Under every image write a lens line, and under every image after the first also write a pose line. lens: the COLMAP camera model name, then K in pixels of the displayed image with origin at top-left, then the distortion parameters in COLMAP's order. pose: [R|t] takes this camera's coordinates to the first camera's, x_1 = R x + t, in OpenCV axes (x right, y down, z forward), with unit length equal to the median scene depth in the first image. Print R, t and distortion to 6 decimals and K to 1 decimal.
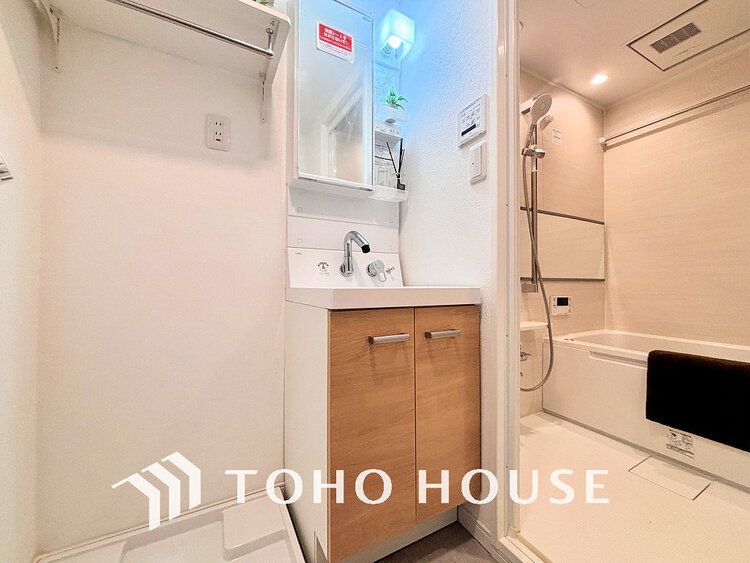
lens RADIAL K [[299.7, 0, 374.5], [0, 299.7, 280.3], [0, 0, 1]] dist [0.001992, -0.000345]
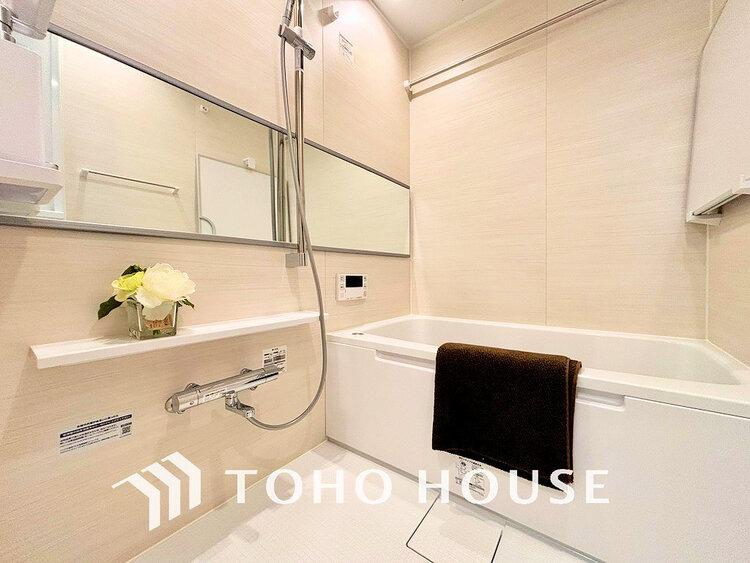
lens RADIAL K [[299.7, 0, 376.5], [0, 299.7, 279.3], [0, 0, 1]] dist [0.001992, -0.000345]
pose [[0.899476, -0.016507, 0.436658, 0.366510], [0.004386, 0.999577, 0.028752, 0.046117], [-0.436948, -0.023946, 0.899168, 0.332757]]
